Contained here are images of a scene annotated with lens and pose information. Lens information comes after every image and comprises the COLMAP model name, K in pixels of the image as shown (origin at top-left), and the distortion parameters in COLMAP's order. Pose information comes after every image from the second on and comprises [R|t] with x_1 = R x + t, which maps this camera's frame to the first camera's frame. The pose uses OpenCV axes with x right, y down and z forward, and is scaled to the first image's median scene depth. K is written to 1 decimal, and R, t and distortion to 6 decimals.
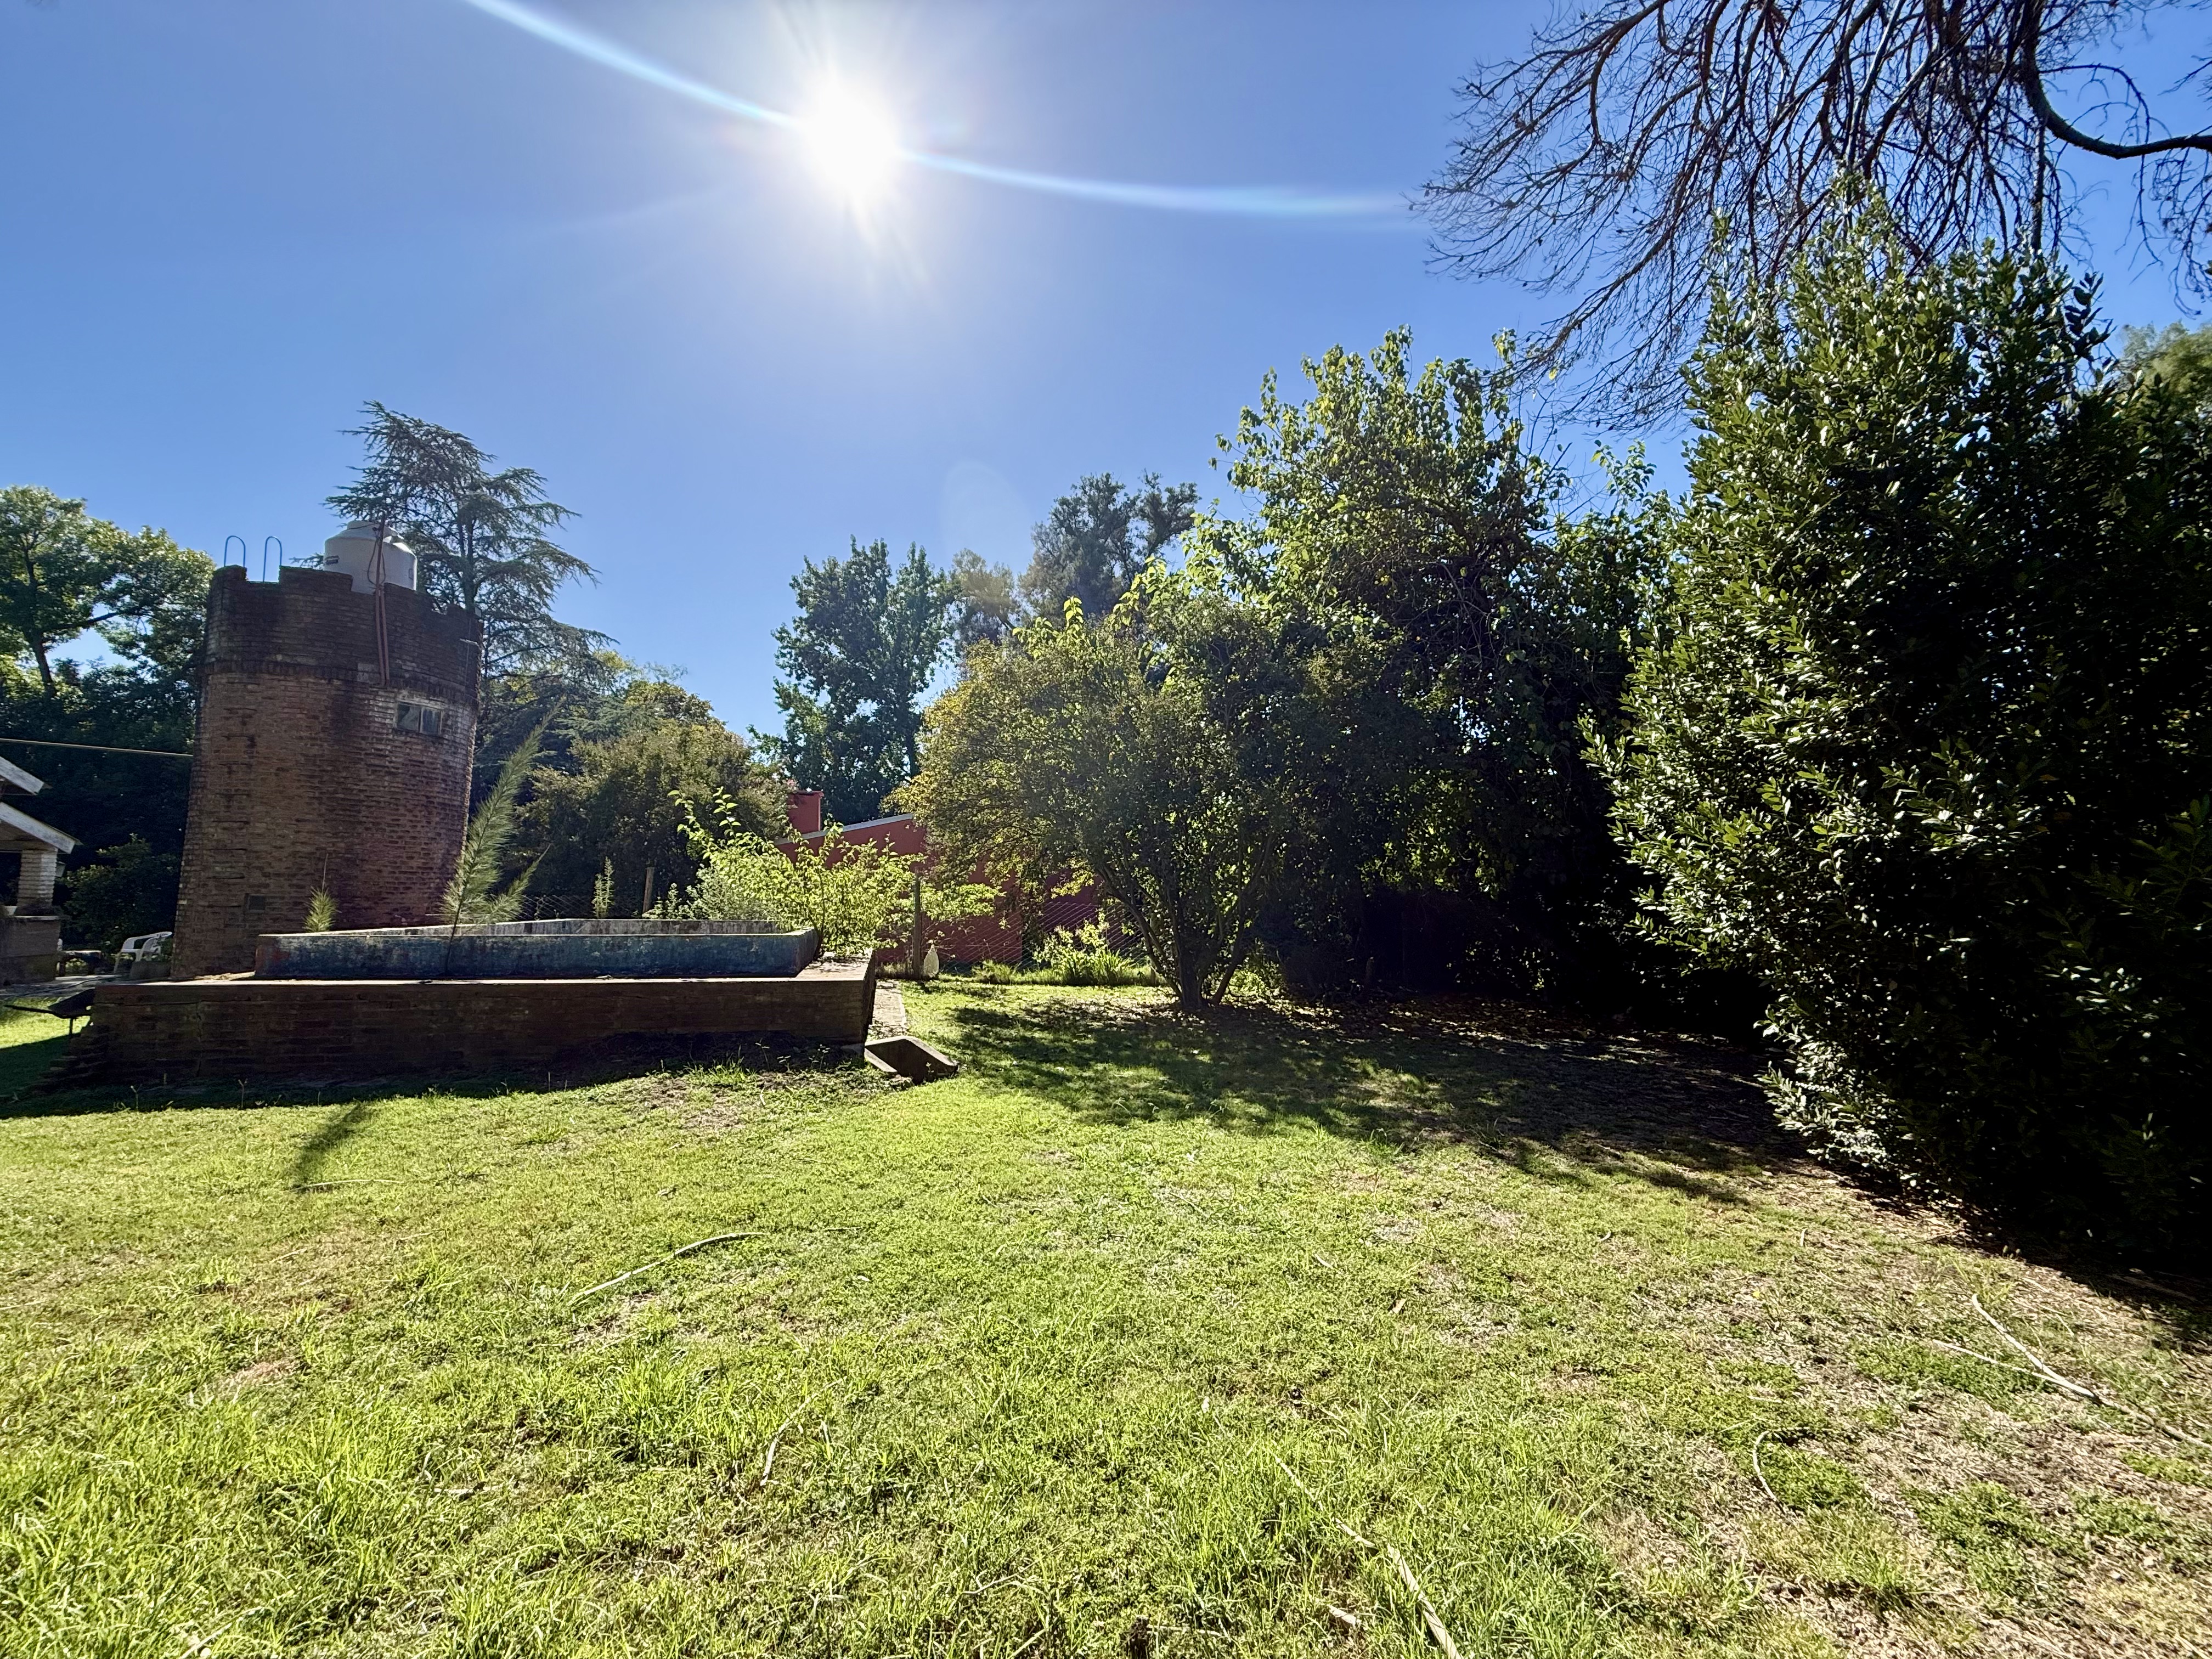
lens RADIAL K [[877.0, 0, 1099.2], [0, 877.0, 829.2], [0, 0, 1]] dist [-0.000031, 0.000085]
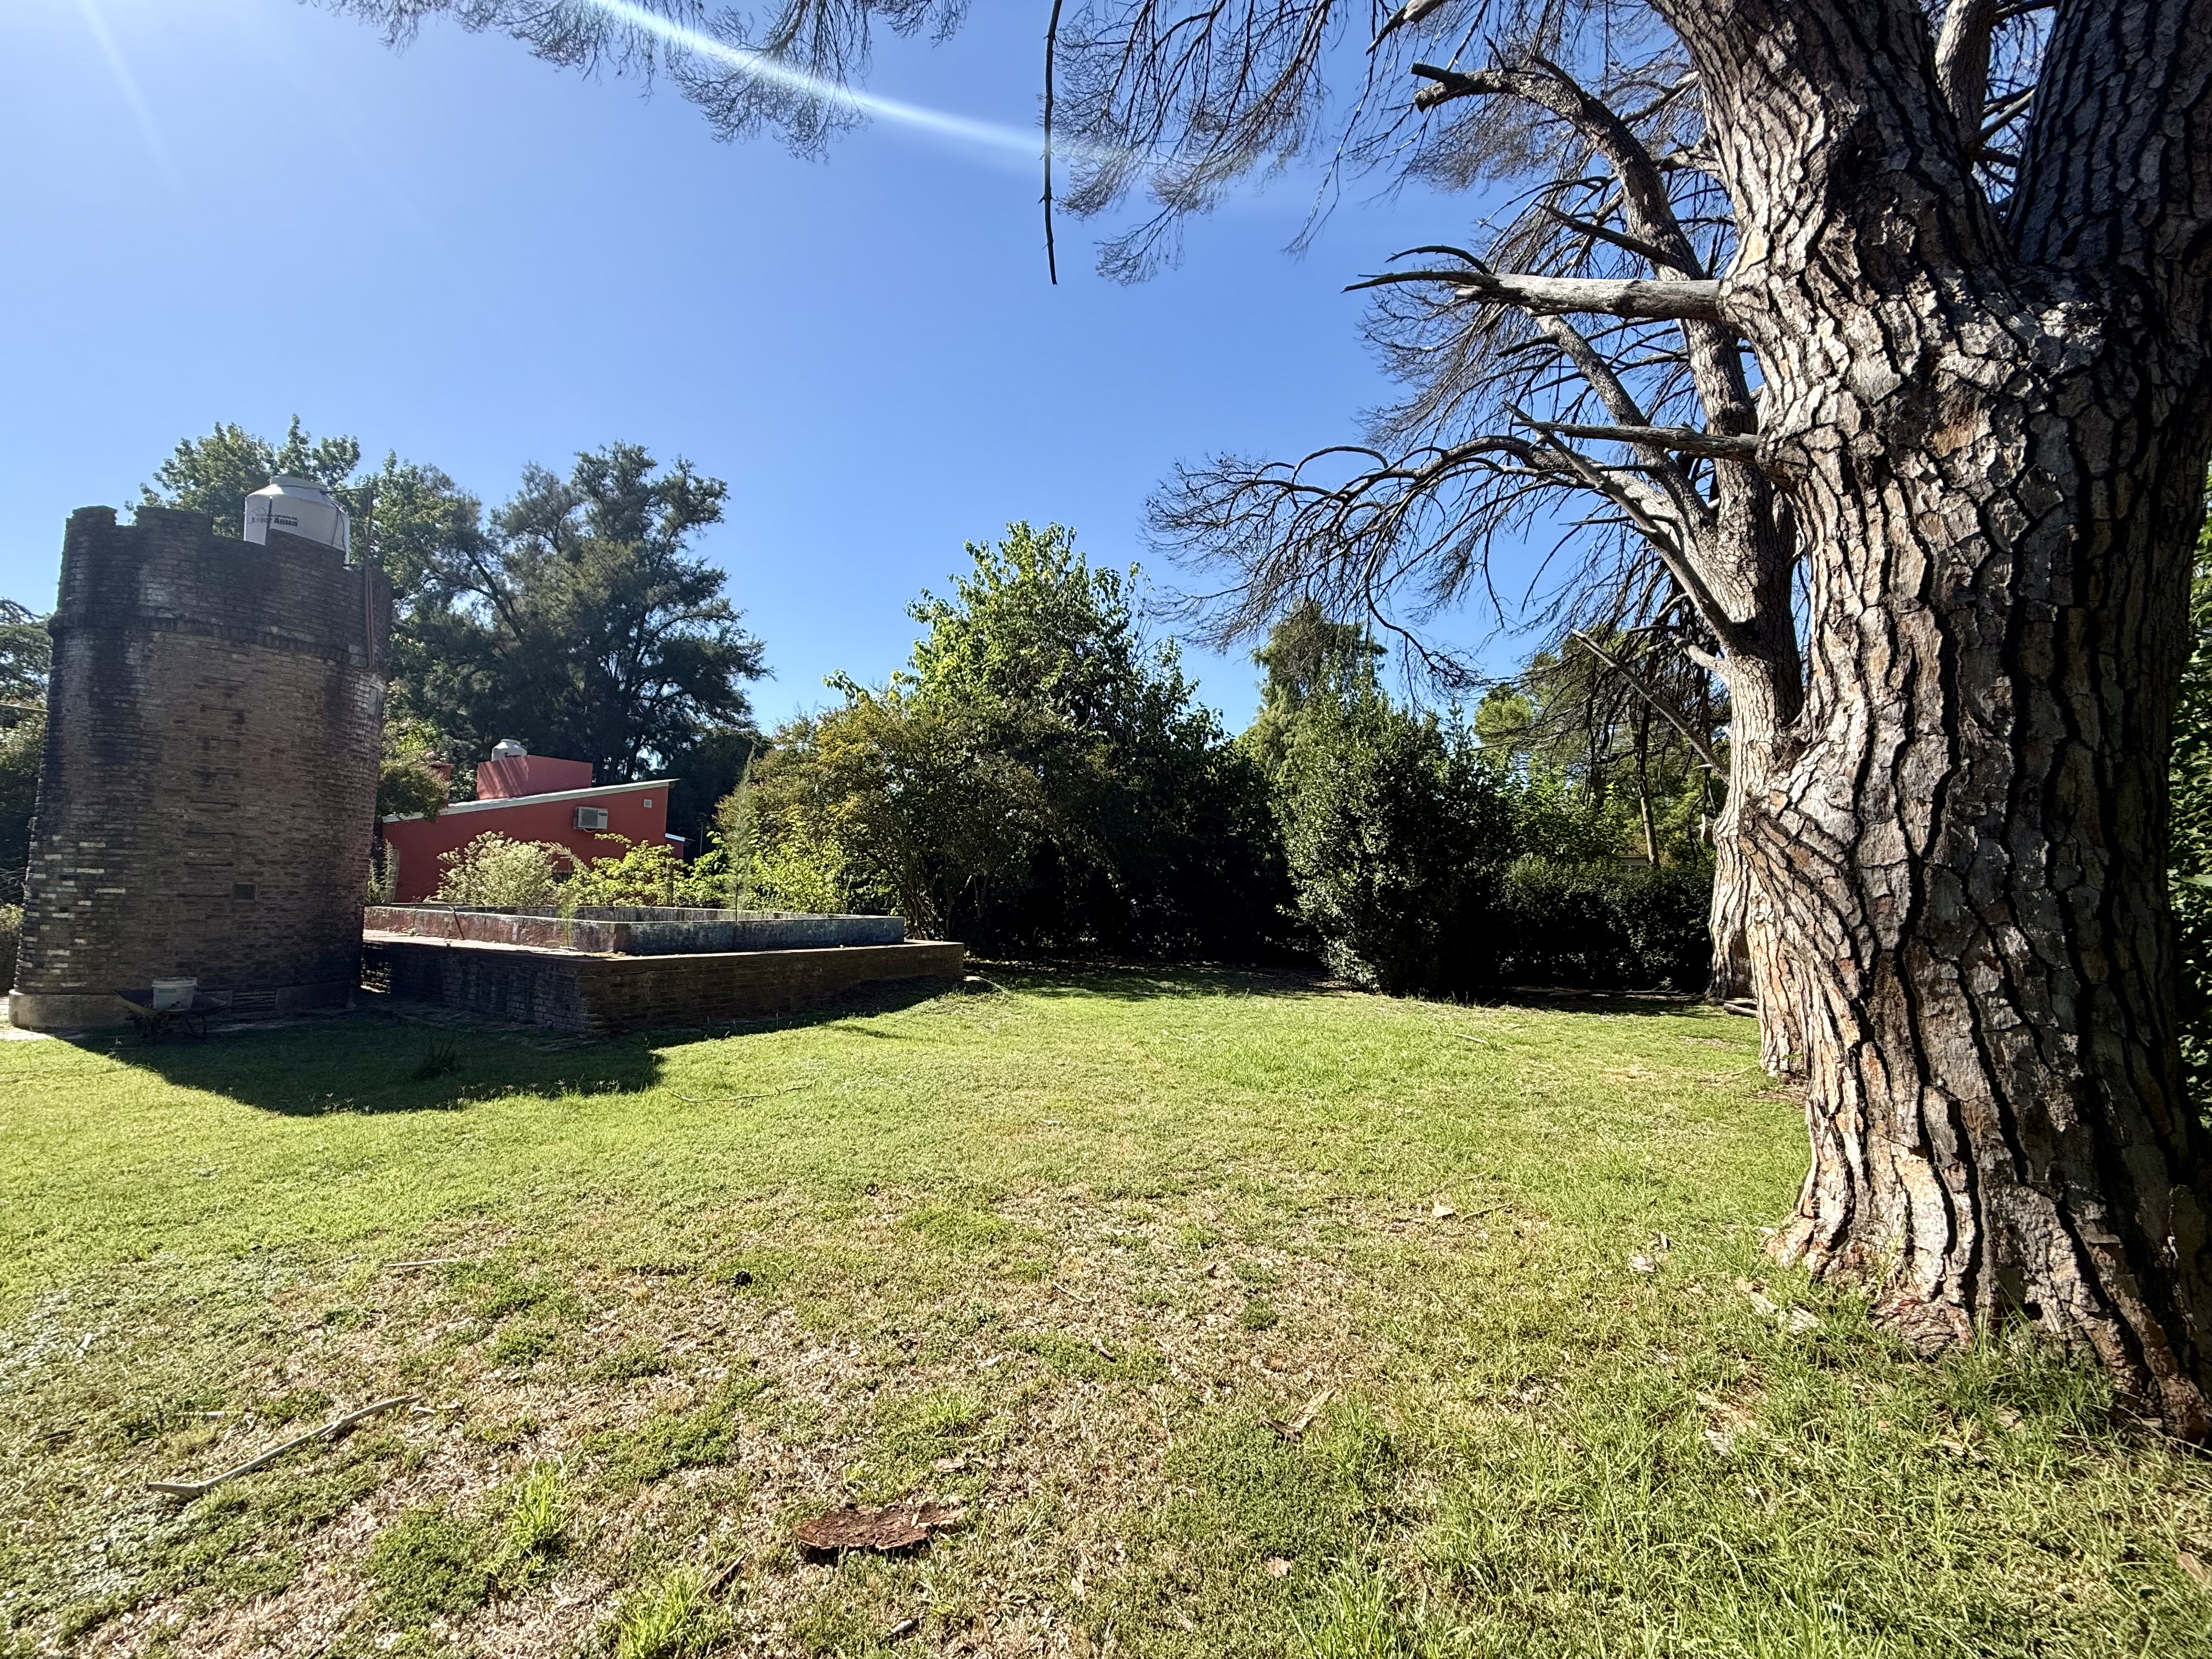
lens RADIAL K [[877.0, 0, 1099.2], [0, 877.0, 829.2], [0, 0, 1]] dist [-0.000031, 0.000085]
pose [[0.723312, 0.053929, 0.688412, -1.480040], [-0.072512, 0.997366, -0.001944, -0.072524], [-0.686703, -0.048512, 0.725317, -0.461077]]
